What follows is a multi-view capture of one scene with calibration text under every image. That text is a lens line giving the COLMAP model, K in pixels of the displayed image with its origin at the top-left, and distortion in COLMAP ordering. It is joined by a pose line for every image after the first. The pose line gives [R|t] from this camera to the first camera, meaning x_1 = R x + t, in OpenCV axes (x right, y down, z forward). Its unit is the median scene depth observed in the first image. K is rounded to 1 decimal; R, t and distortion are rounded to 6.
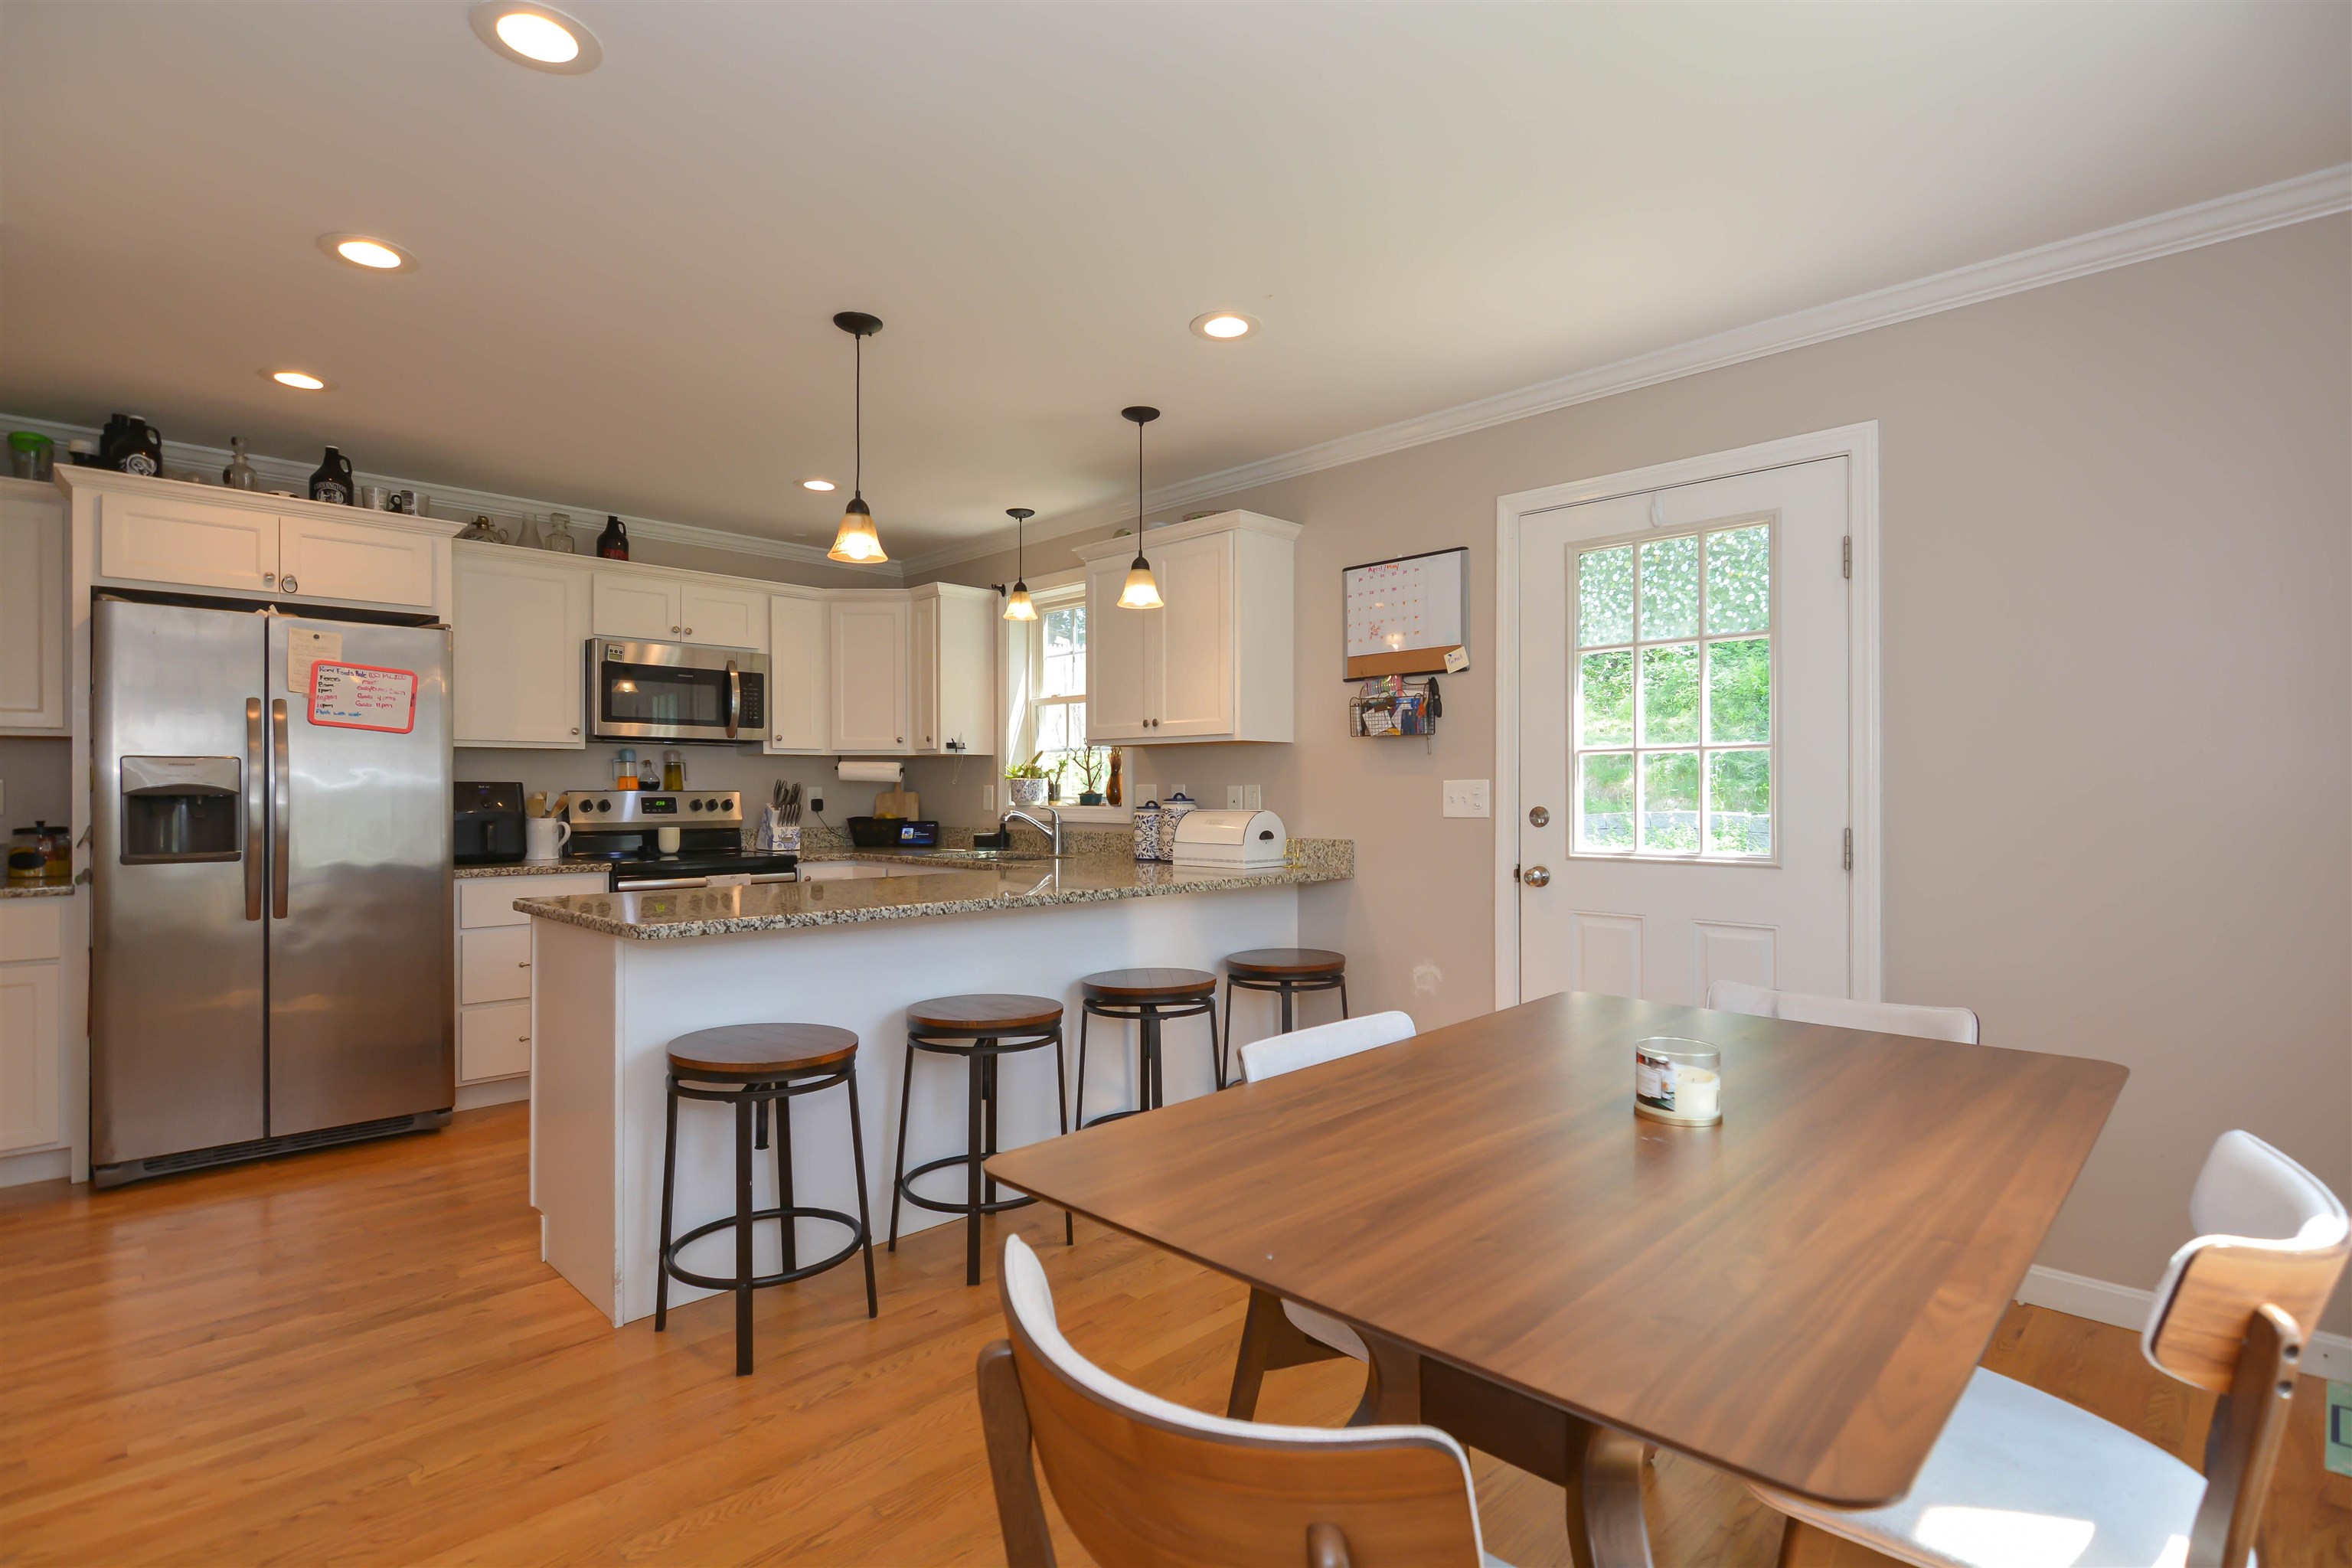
lens RADIAL K [[1130.8, 0, 1185.4], [0, 1130.8, 787.1], [0, 0, 1]] dist [0.002765, -0.007911]
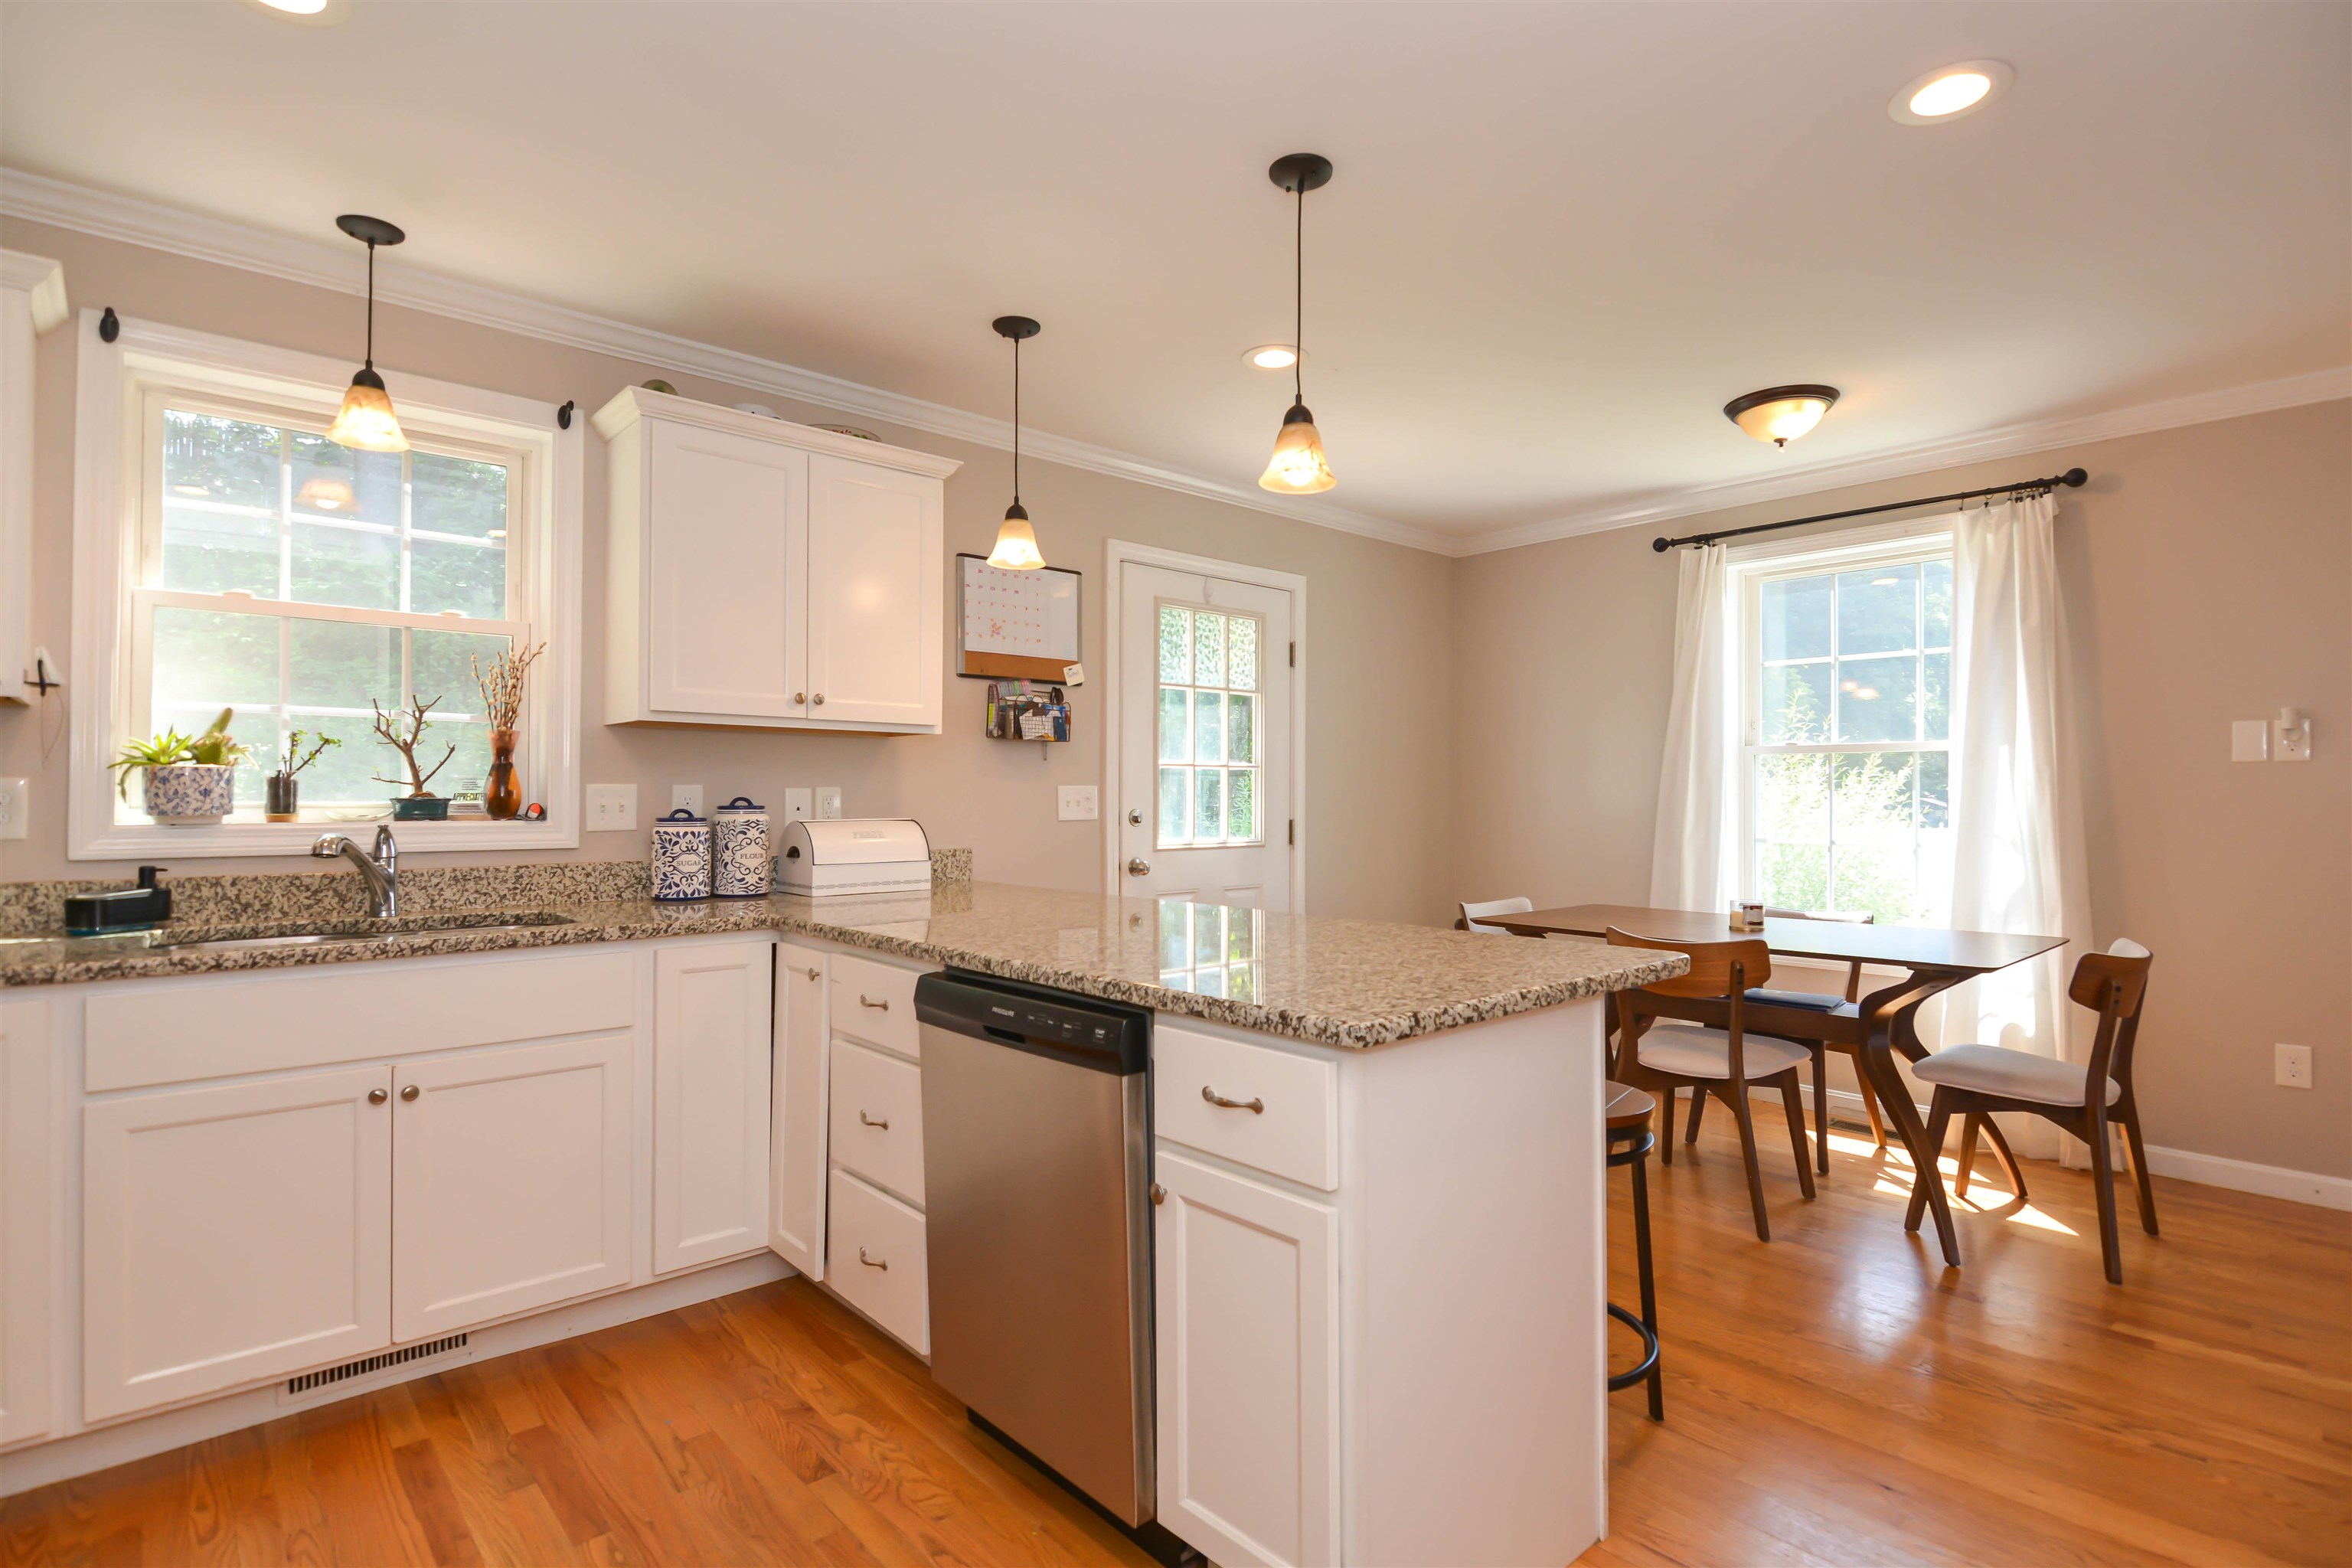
lens RADIAL K [[1148.7, 0, 1177.6], [0, 1148.7, 786.3], [0, 0, 1]] dist [0.000612, -0.001019]
pose [[0.055965, 0.011736, 0.998364, -0.809526], [-0.003880, 0.999926, -0.011537, 0.006225], [-0.998425, -0.003228, 0.056006, 0.801061]]
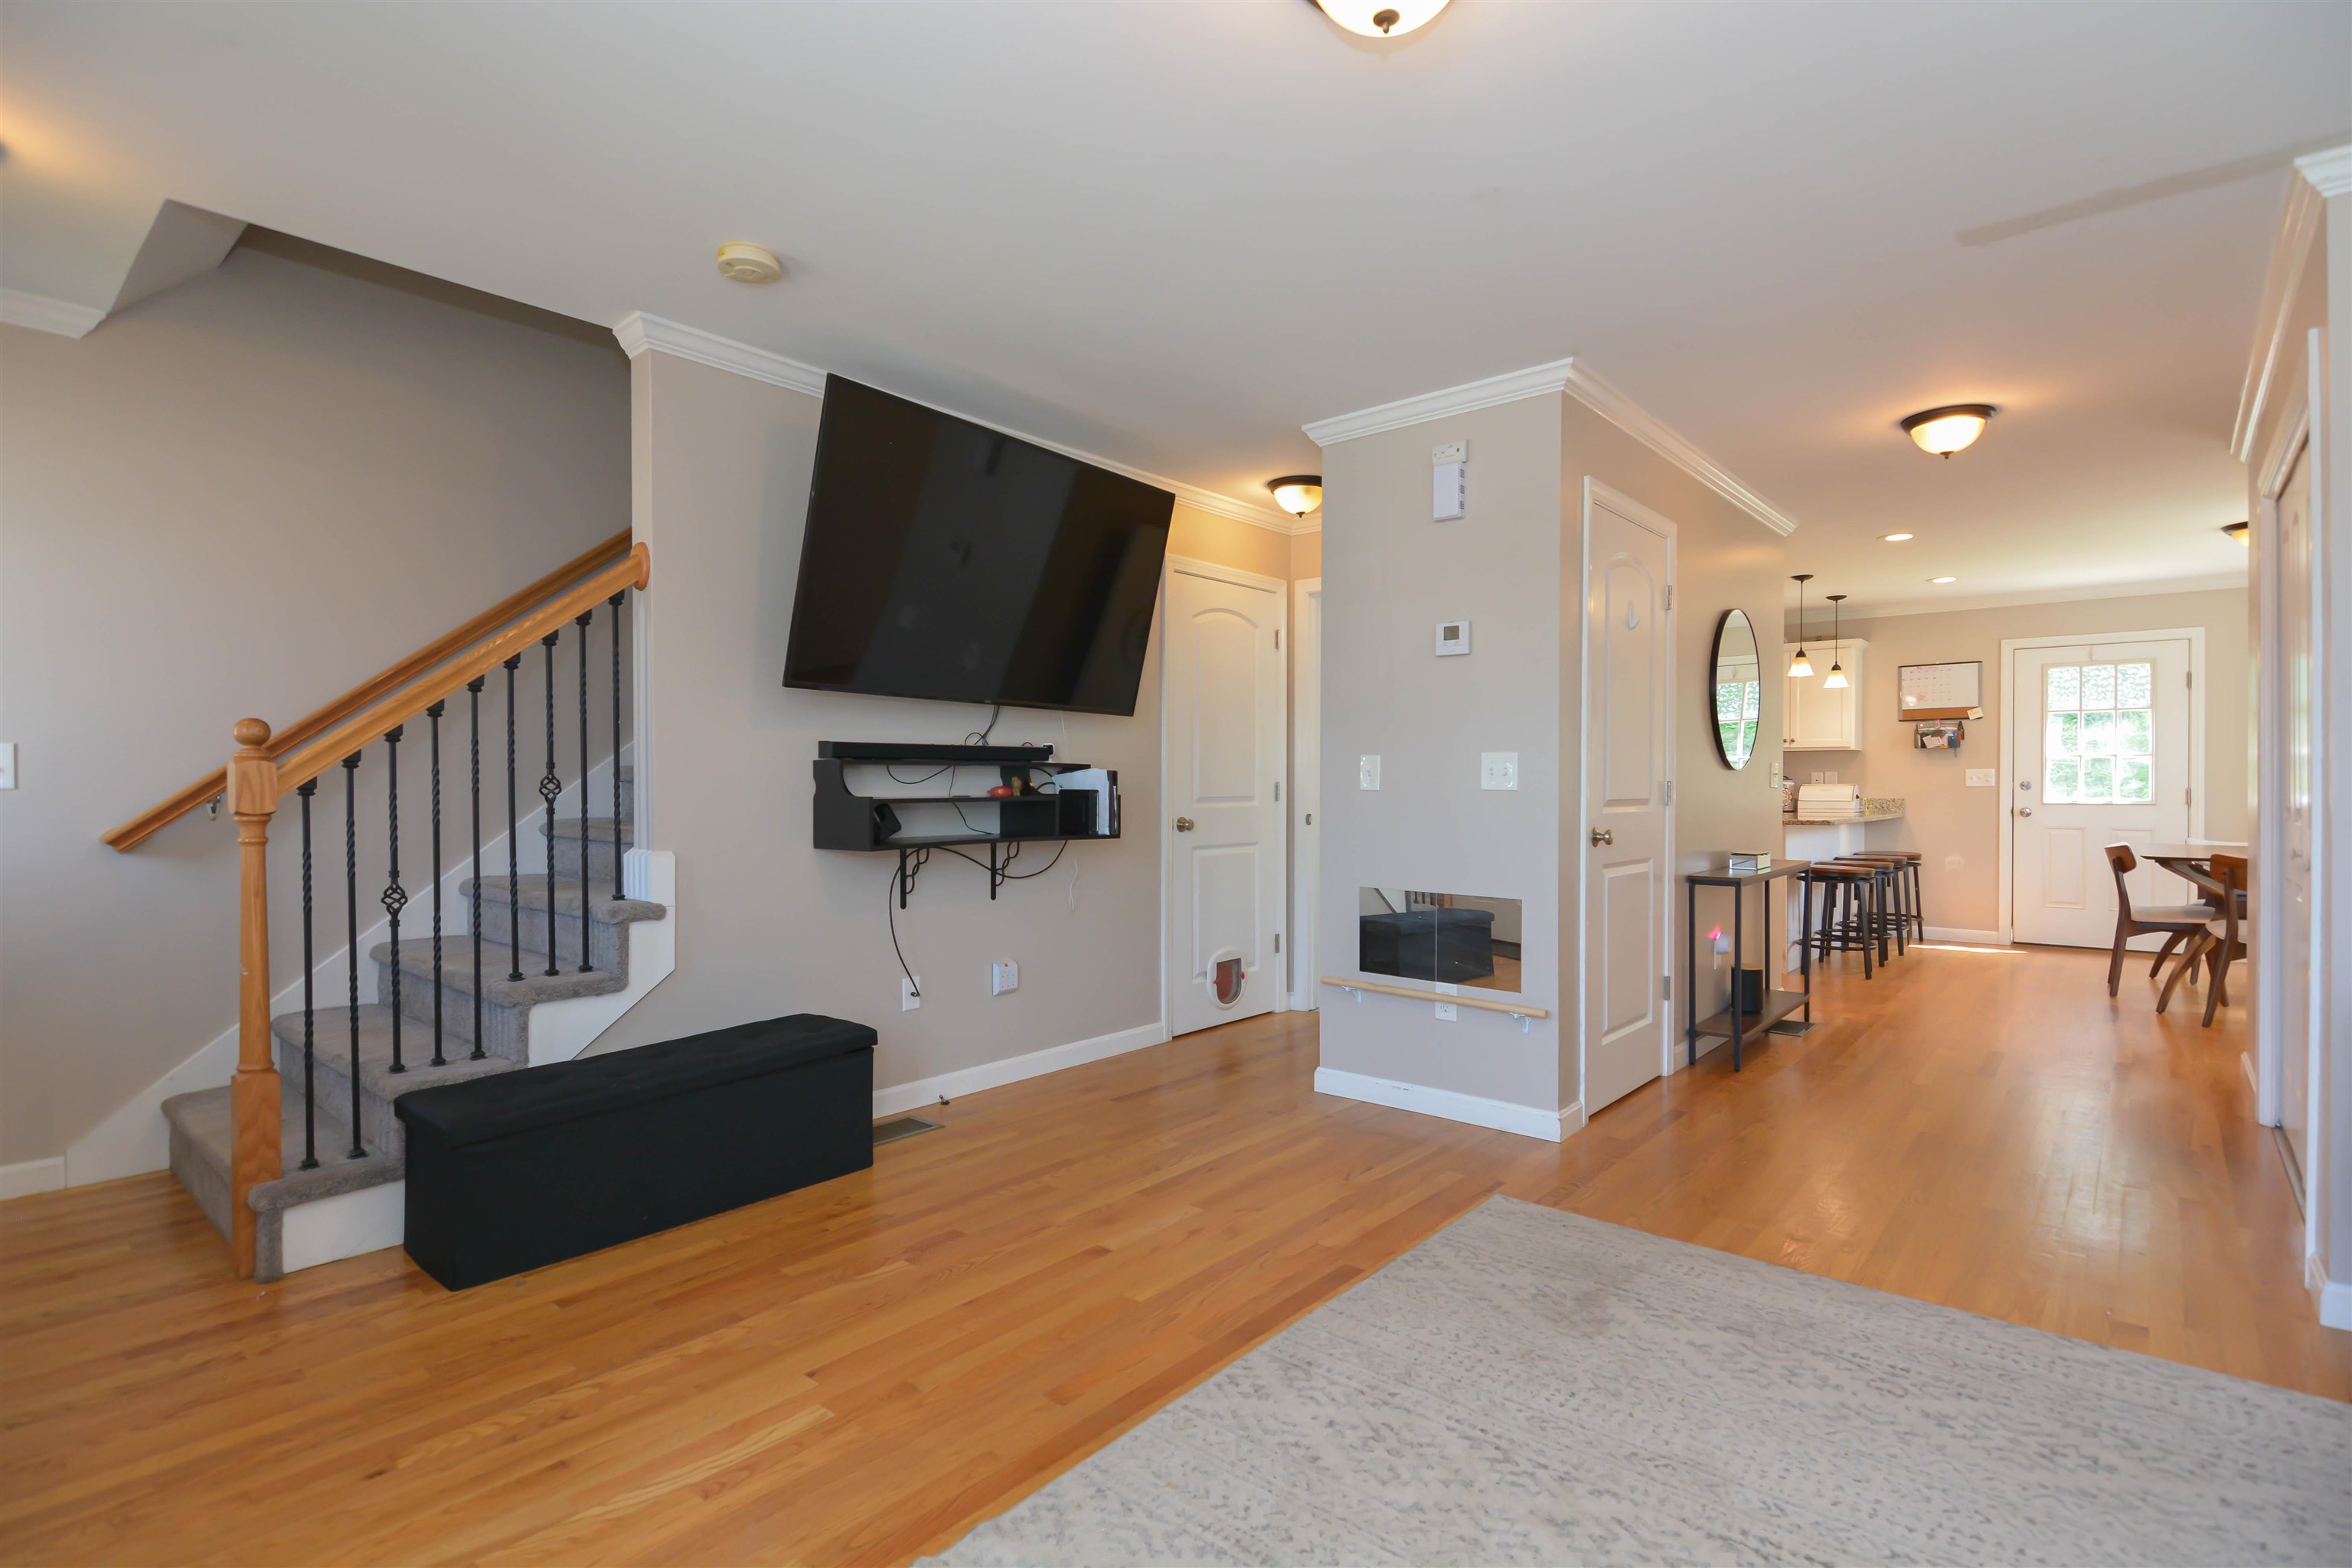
lens RADIAL K [[1130.8, 0, 1185.4], [0, 1130.8, 787.1], [0, 0, 1]] dist [0.002765, -0.007911]
pose [[0.997393, 0.000237, 0.072159, -1.353277], [-0.000749, 0.999975, 0.007079, 0.013382], [-0.072155, -0.007115, 0.997368, -0.994159]]
